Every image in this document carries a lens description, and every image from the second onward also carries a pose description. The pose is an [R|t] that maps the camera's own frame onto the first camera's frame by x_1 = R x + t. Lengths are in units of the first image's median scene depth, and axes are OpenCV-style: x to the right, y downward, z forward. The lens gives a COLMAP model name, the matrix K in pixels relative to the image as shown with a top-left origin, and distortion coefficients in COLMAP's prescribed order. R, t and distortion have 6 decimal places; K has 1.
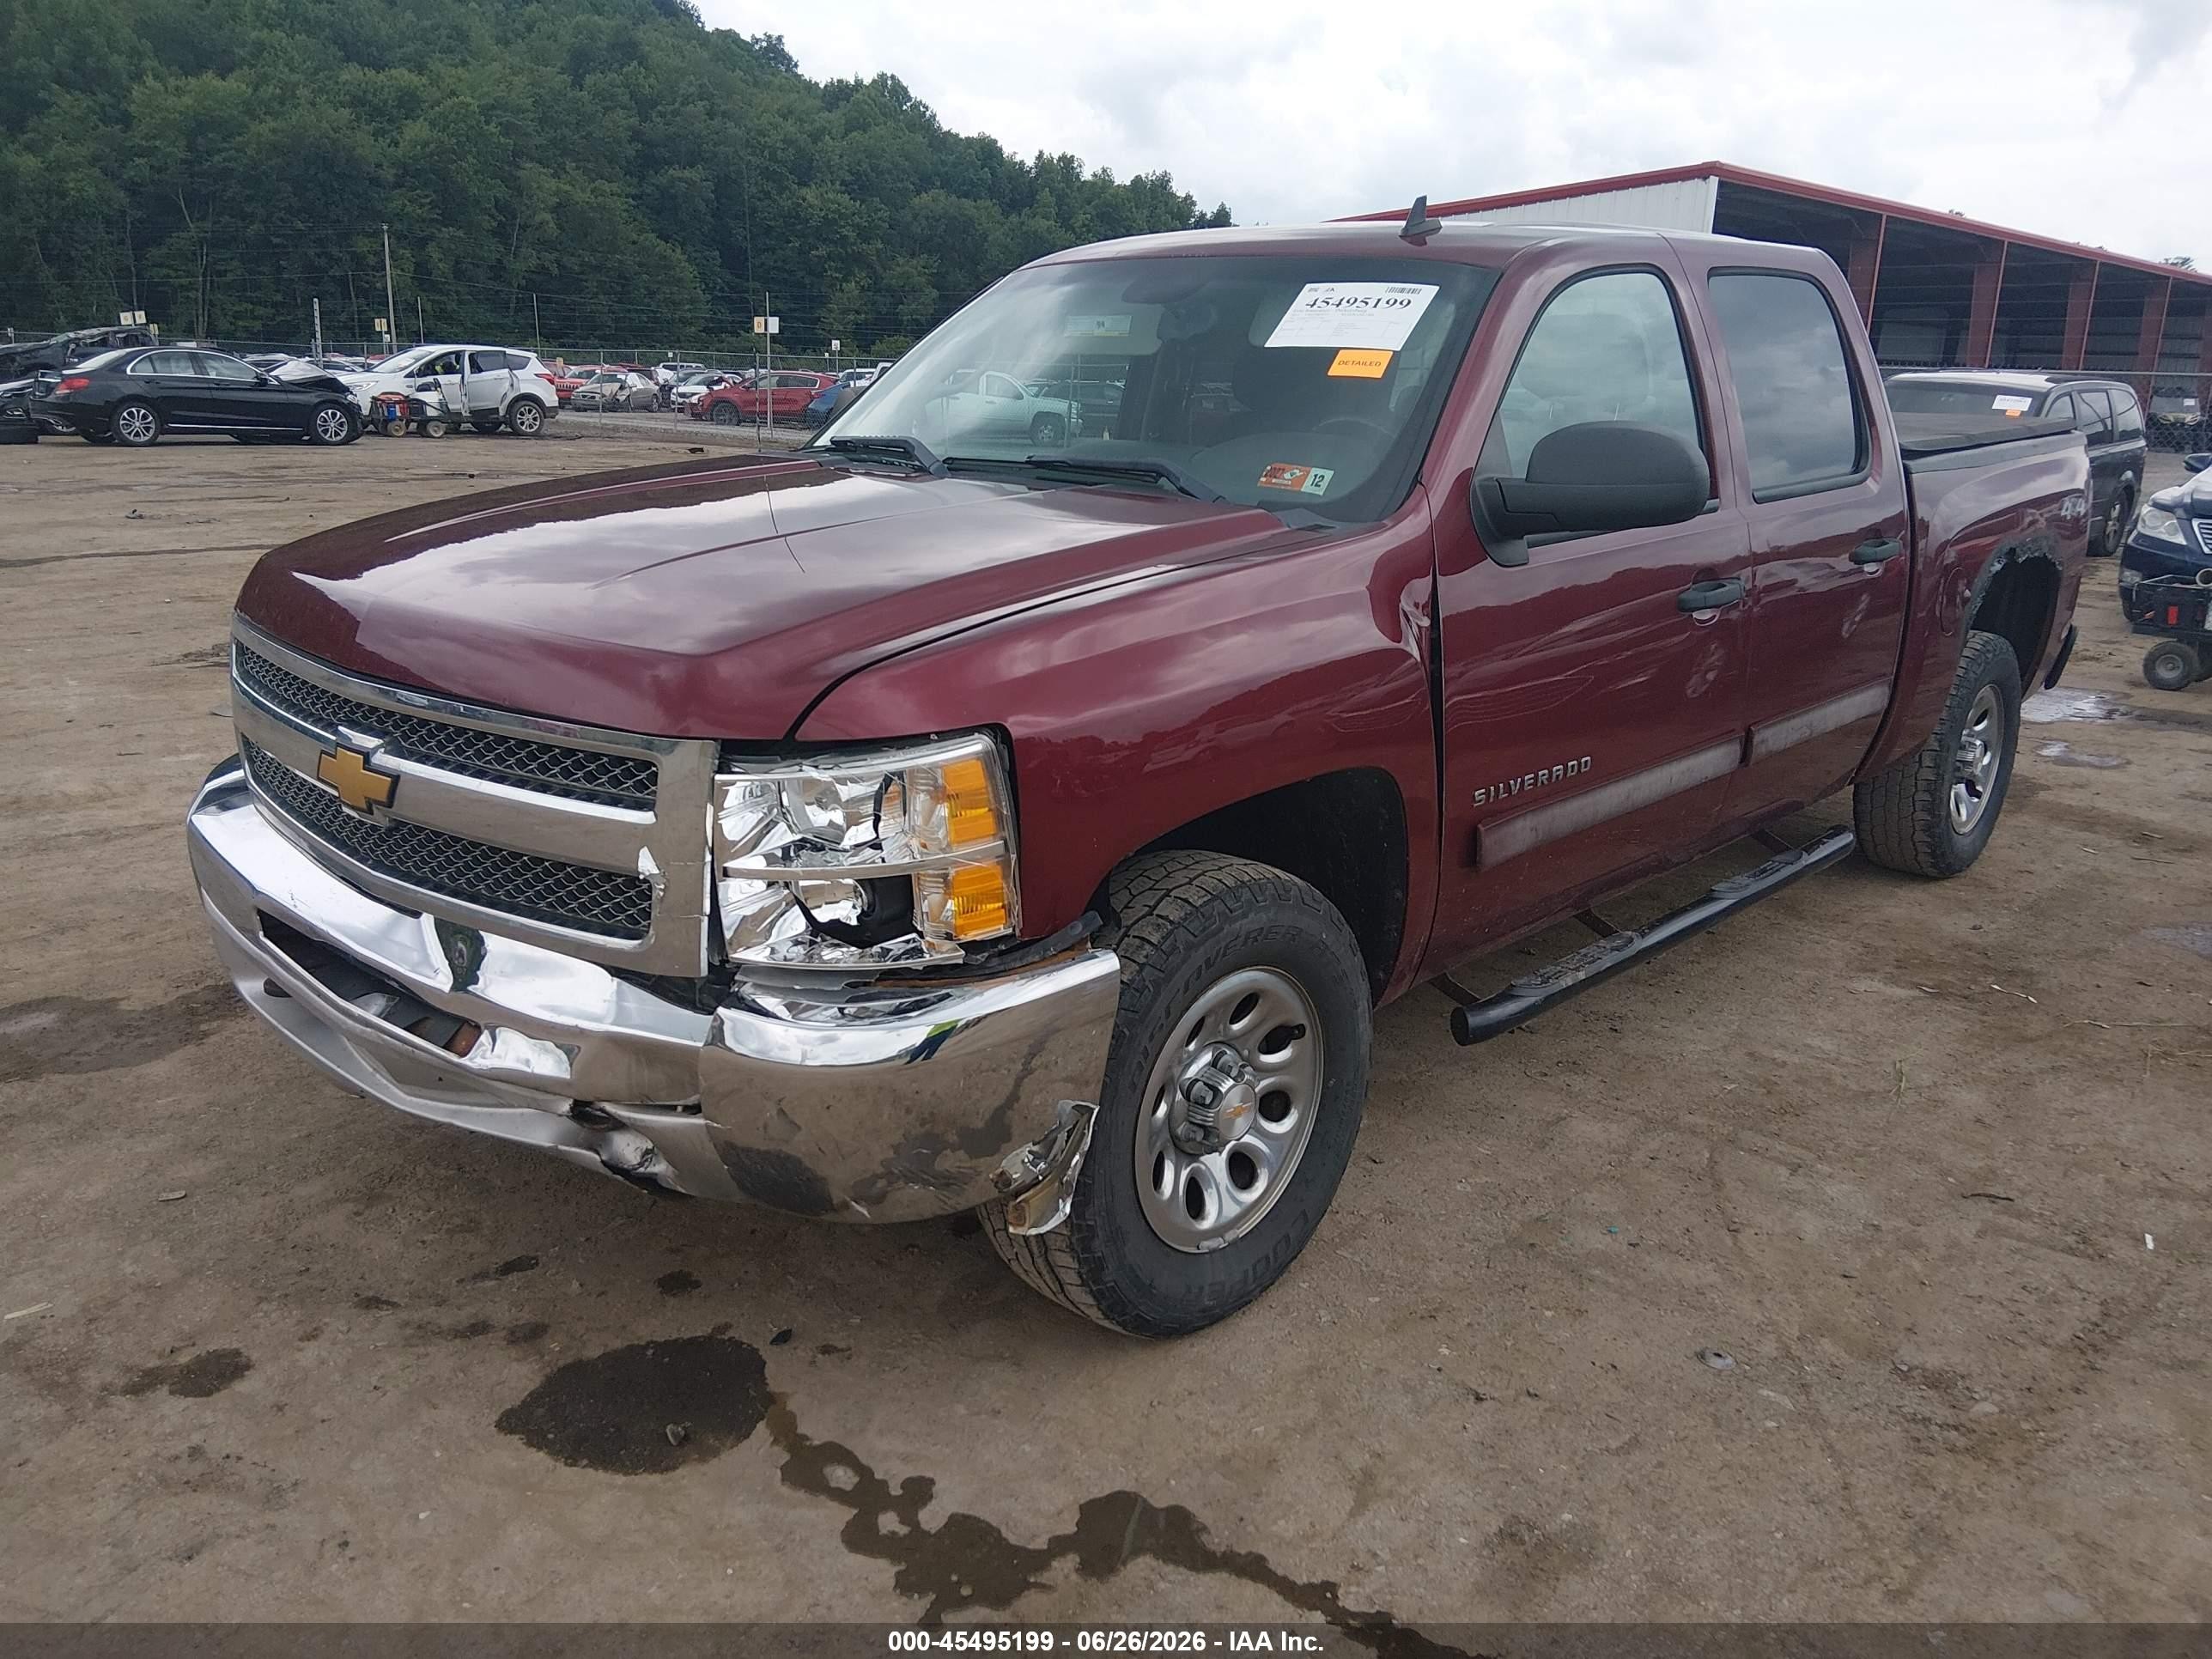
lens RADIAL K [[1719.5, 0, 1106.0], [0, 1719.5, 829.5], [0, 0, 1]] dist [0.098976, -0.161991]
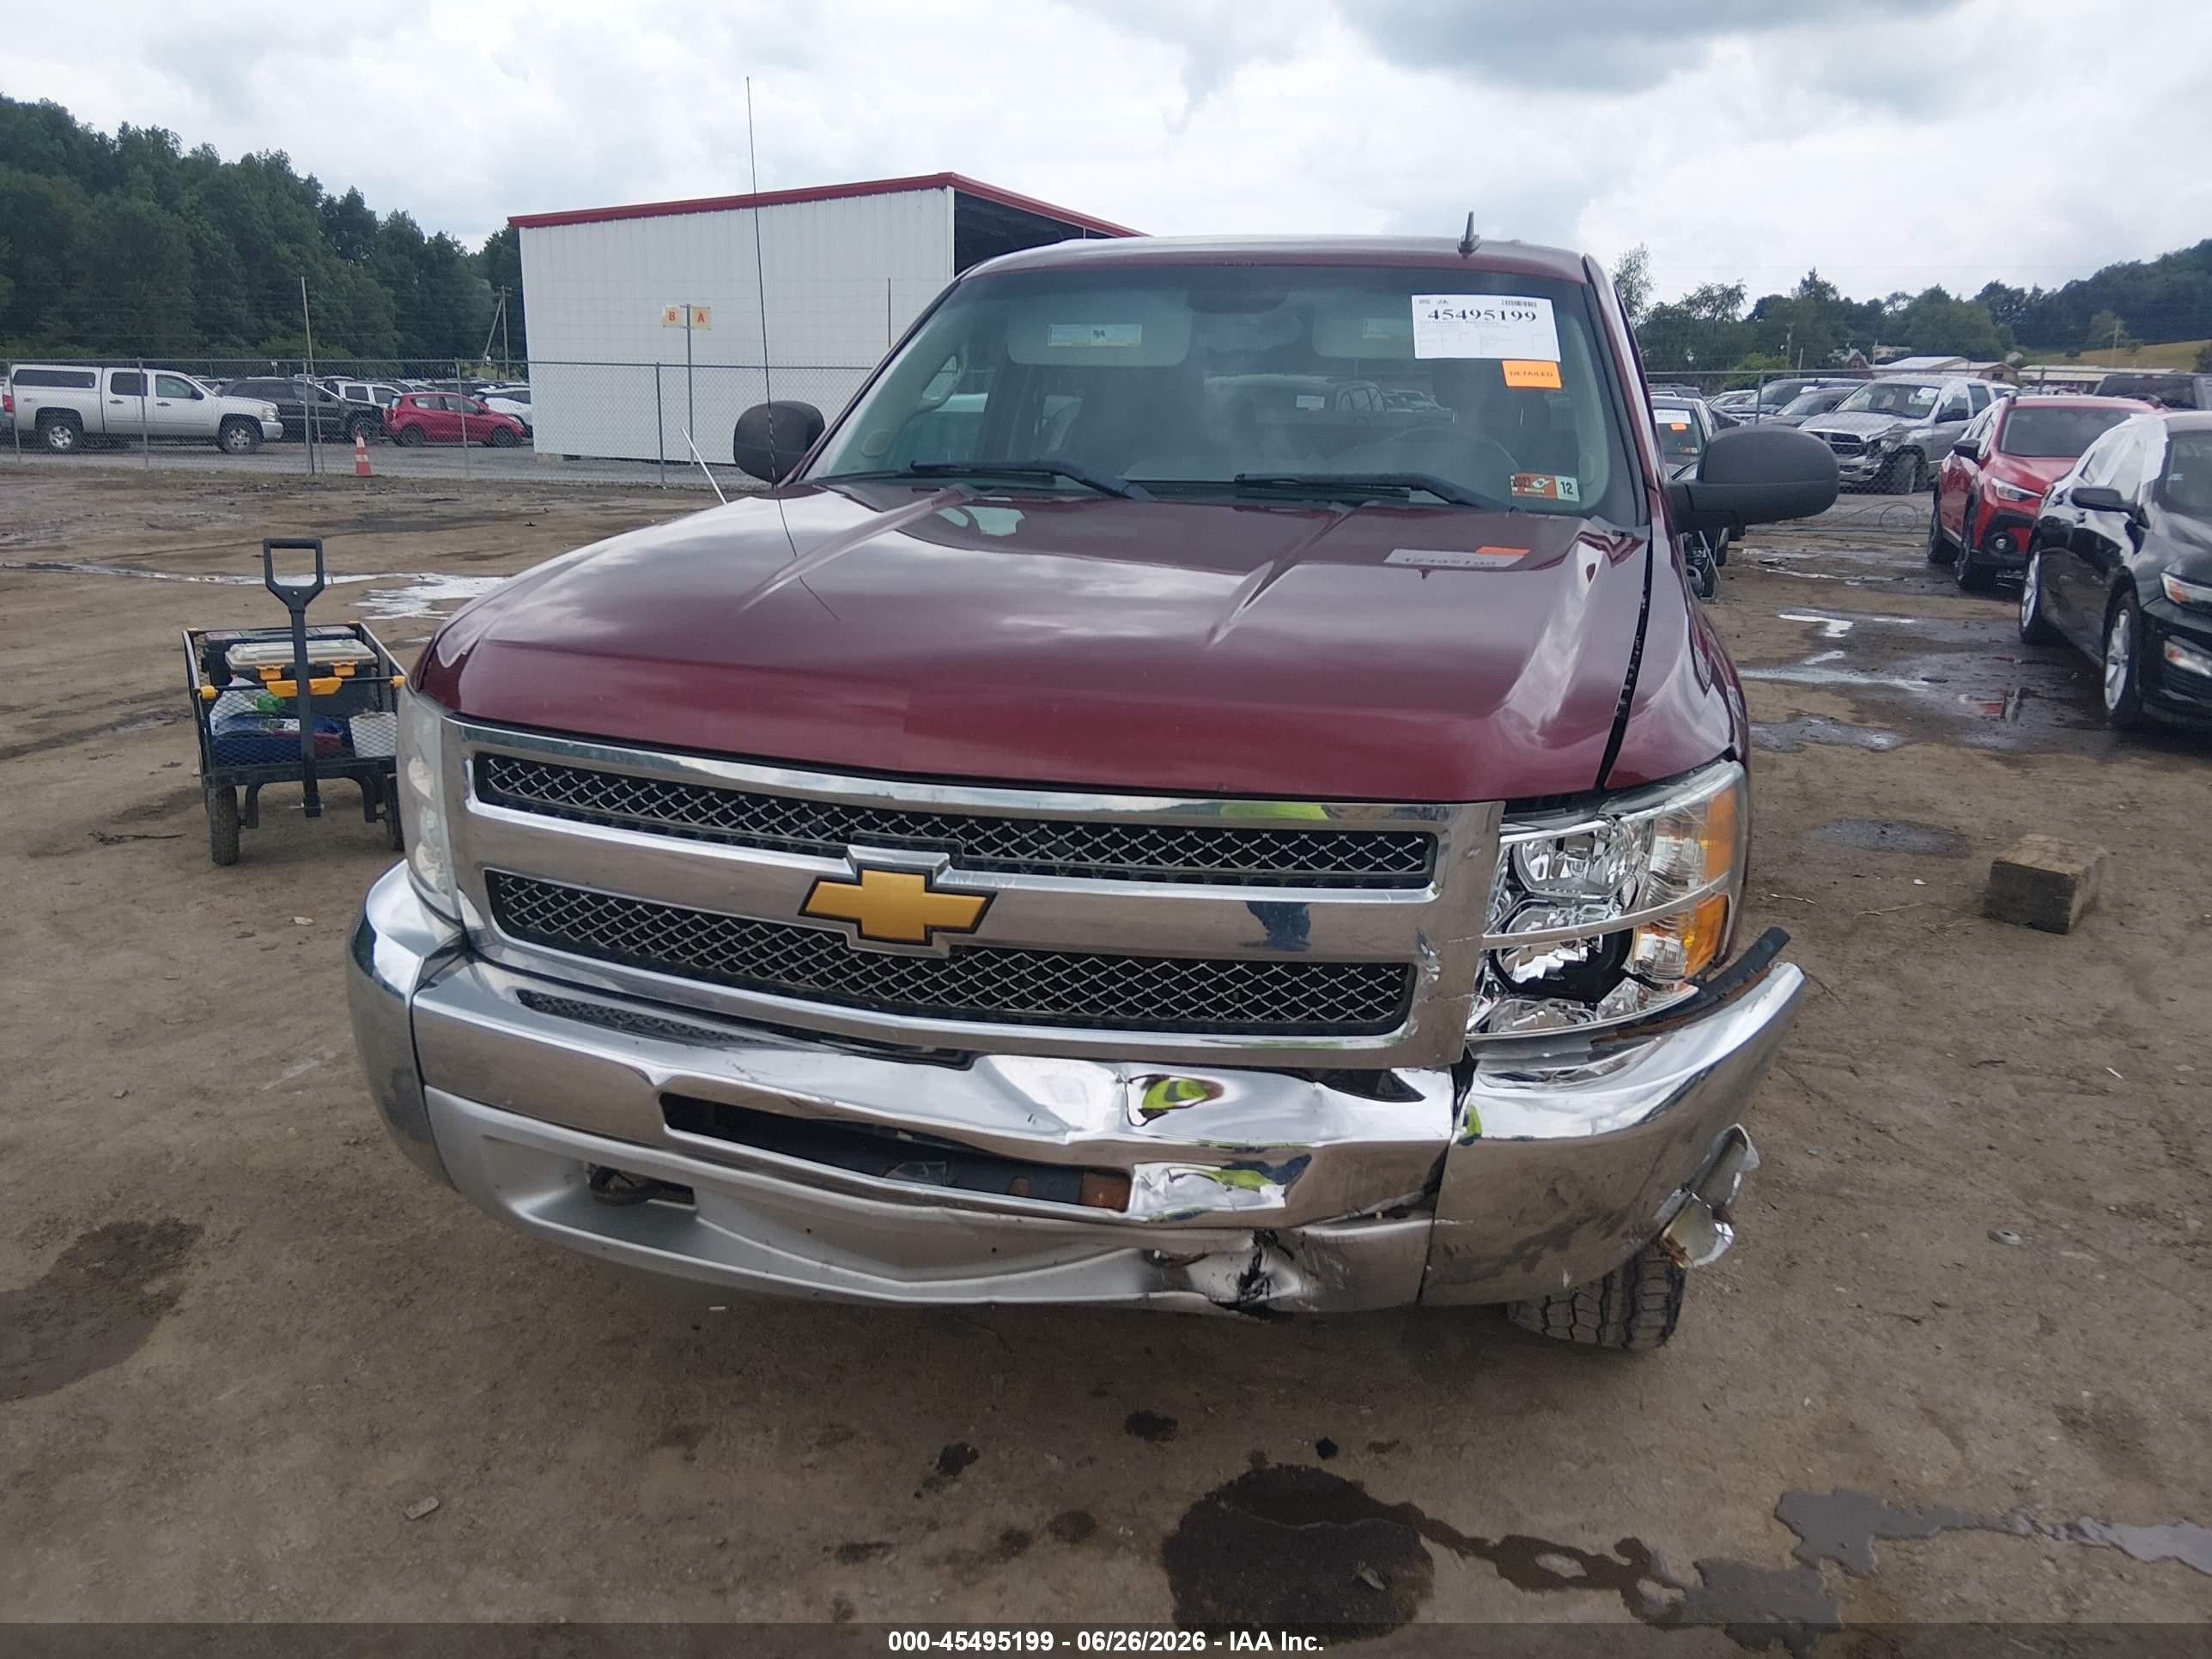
lens RADIAL K [[1731.2, 0, 1140.9], [0, 1731.2, 826.2], [0, 0, 1]] dist [0.071345, -0.112168]
pose [[0.887714, -0.123533, 0.443513, -0.485061], [0.124574, 0.991845, 0.026921, -0.051961], [-0.443222, 0.031352, 0.895863, 0.161401]]
